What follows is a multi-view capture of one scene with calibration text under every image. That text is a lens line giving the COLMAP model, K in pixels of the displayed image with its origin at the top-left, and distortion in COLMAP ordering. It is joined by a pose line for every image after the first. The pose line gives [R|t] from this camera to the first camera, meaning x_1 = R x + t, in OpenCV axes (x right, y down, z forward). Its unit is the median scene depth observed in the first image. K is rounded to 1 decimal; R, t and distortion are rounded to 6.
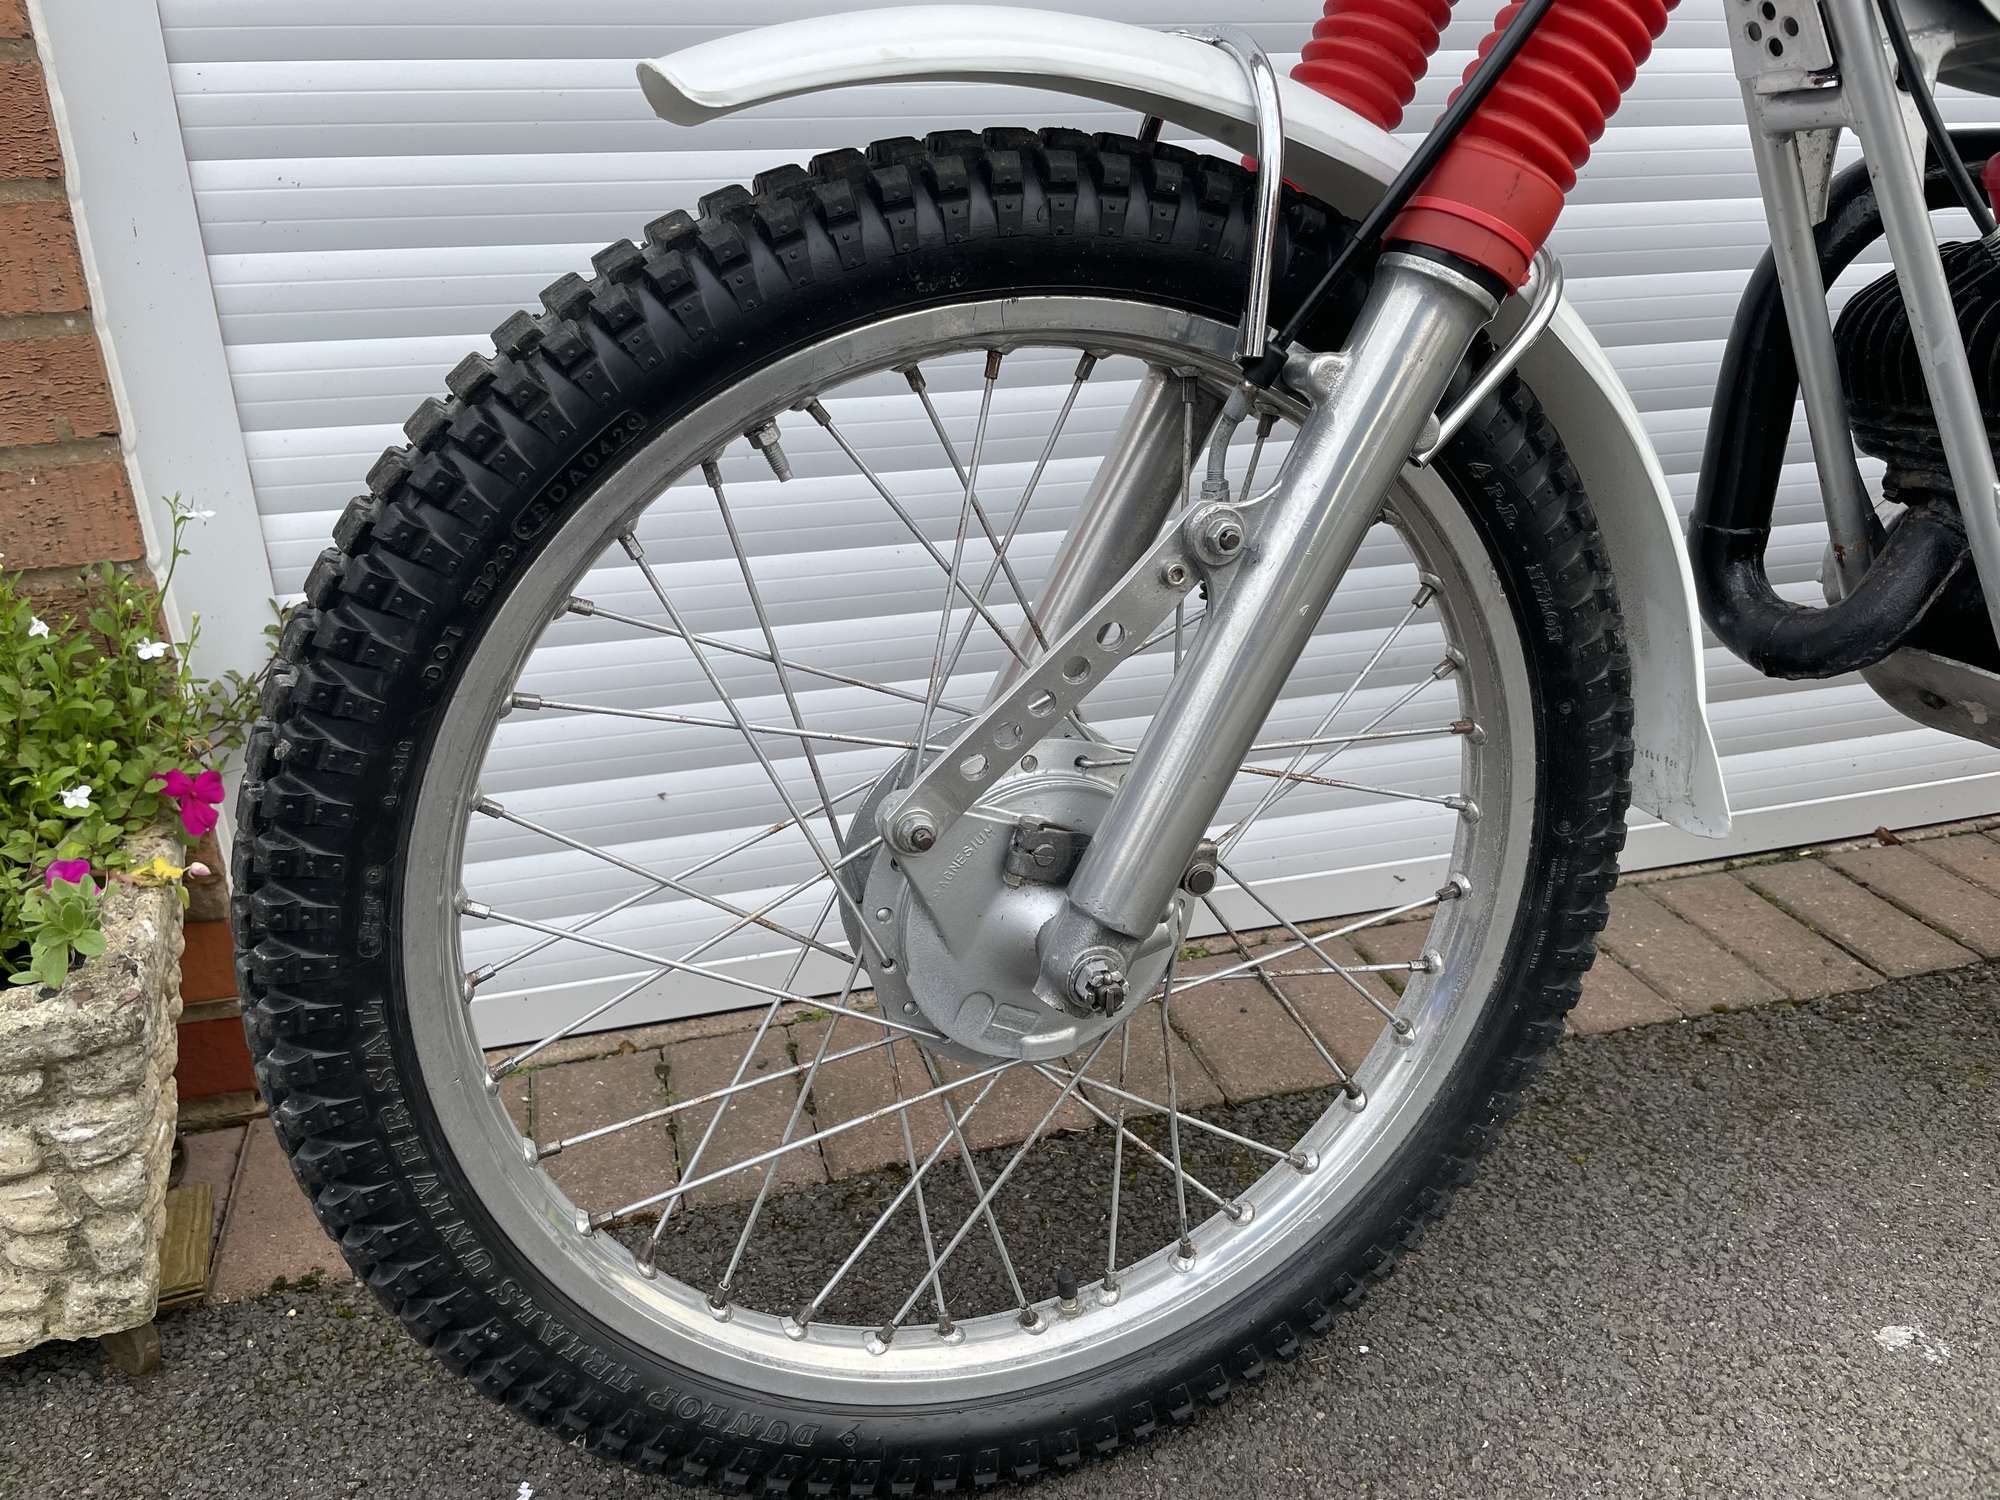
lens RADIAL K [[1543.6, 0, 968.7], [0, 1543.6, 747.5], [0, 0, 1]] dist [0.078885, -0.119488]
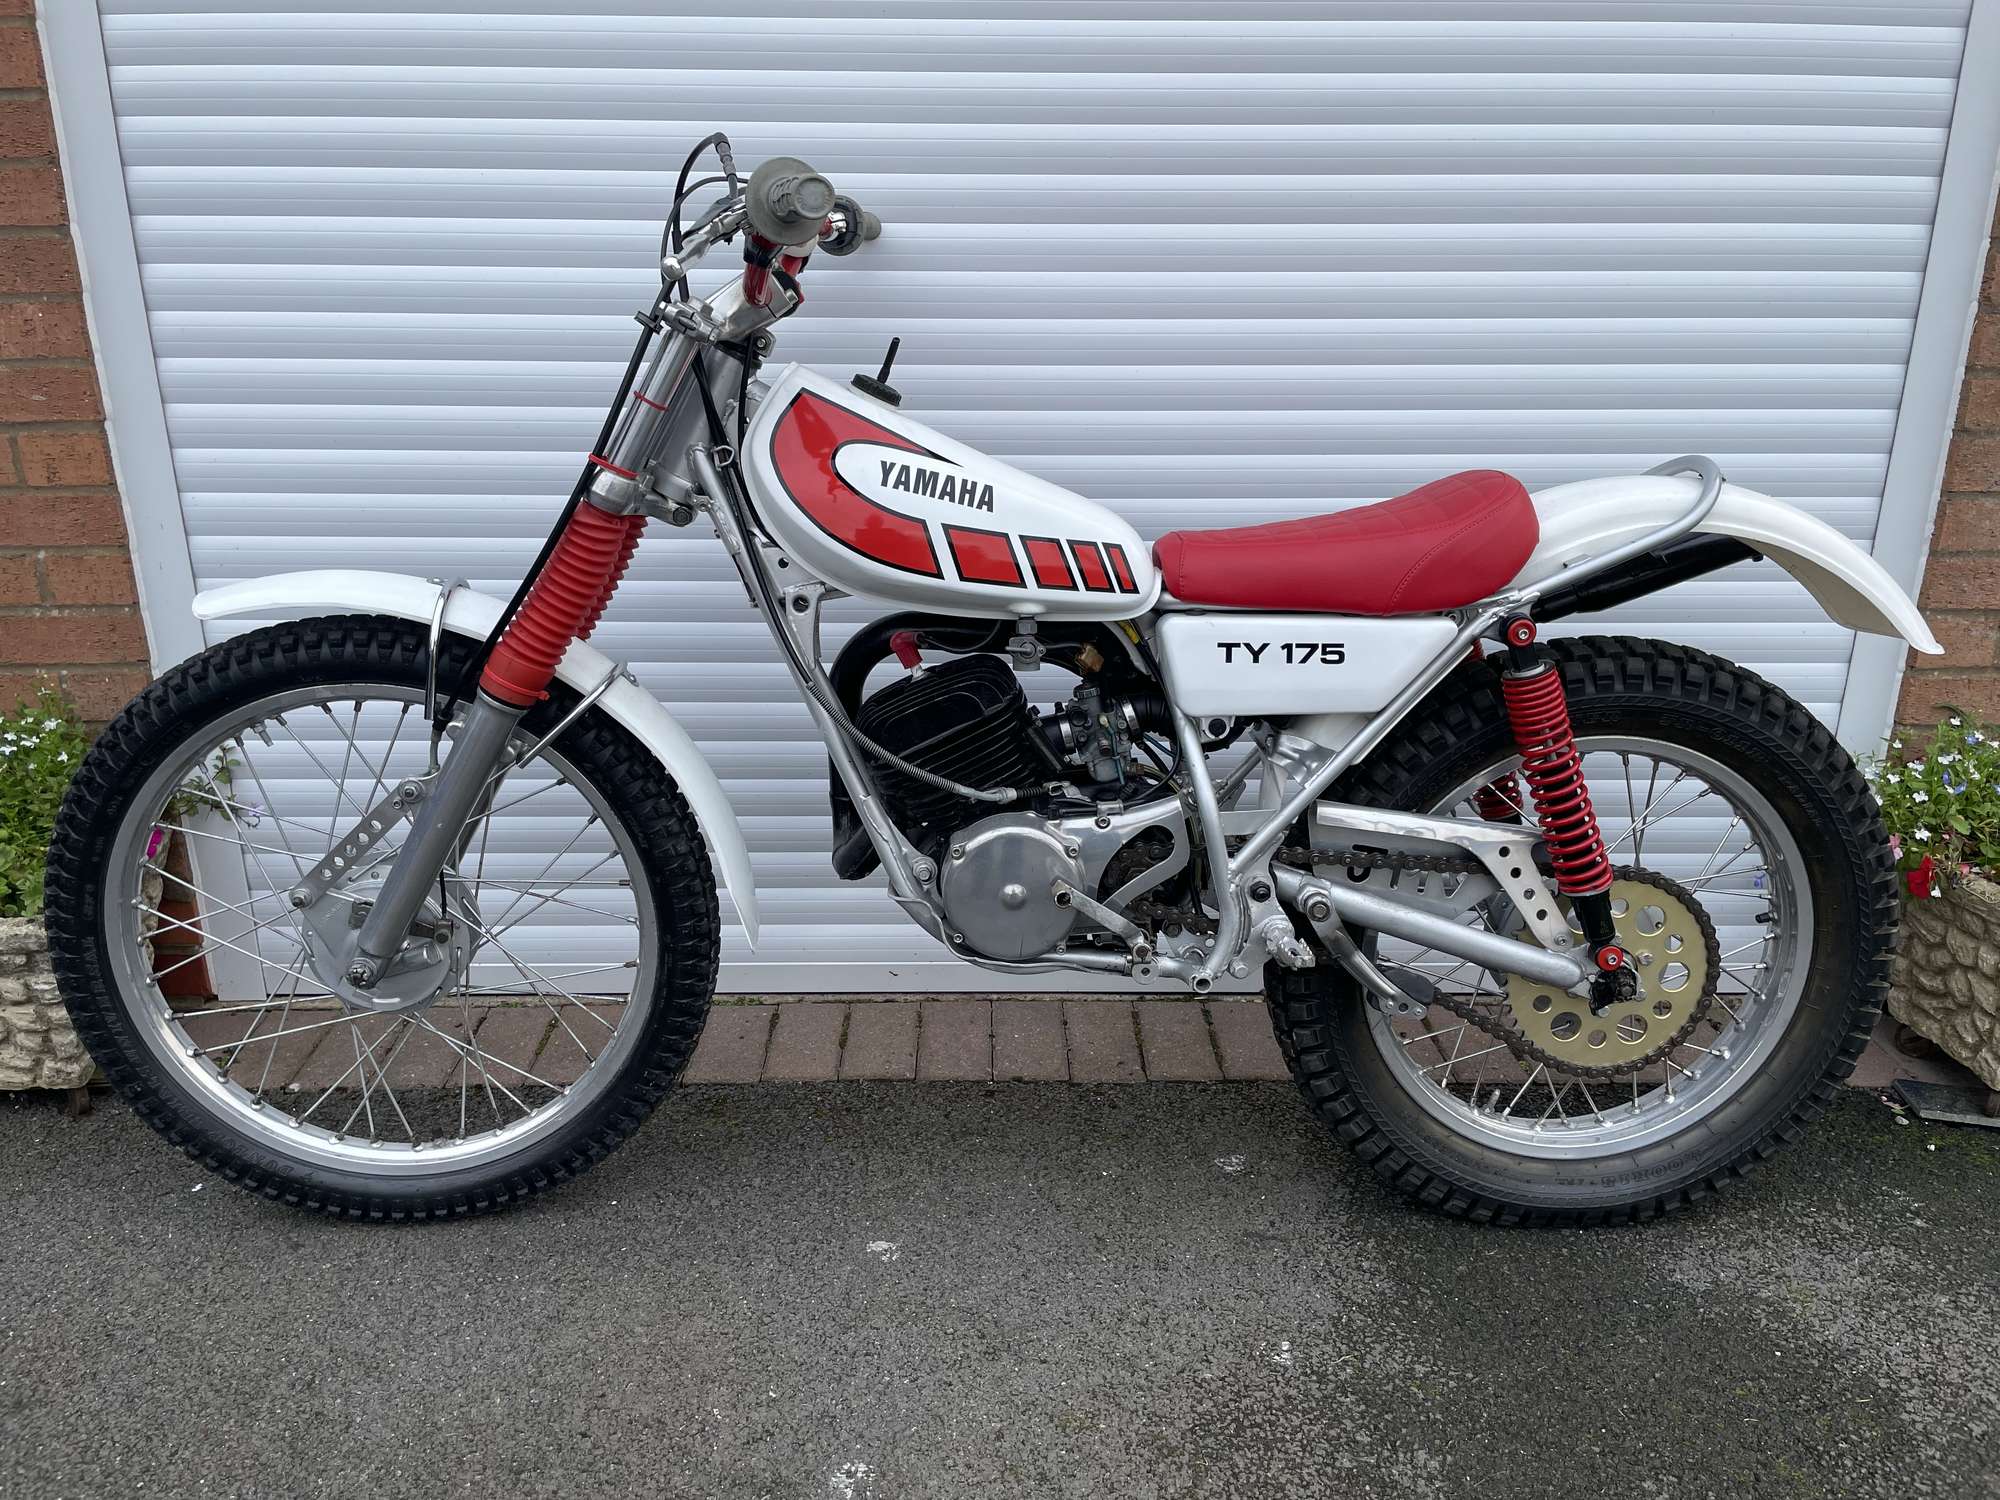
lens RADIAL K [[1543.6, 0, 996.1], [0, 1543.6, 722.8], [0, 0, 1]] dist [0.078885, -0.119488]
pose [[0.965956, 0.101557, -0.237938, 1.257039], [-0.116244, 0.992036, -0.048491, -0.180056], [0.231118, 0.074499, 0.970069, -0.892986]]
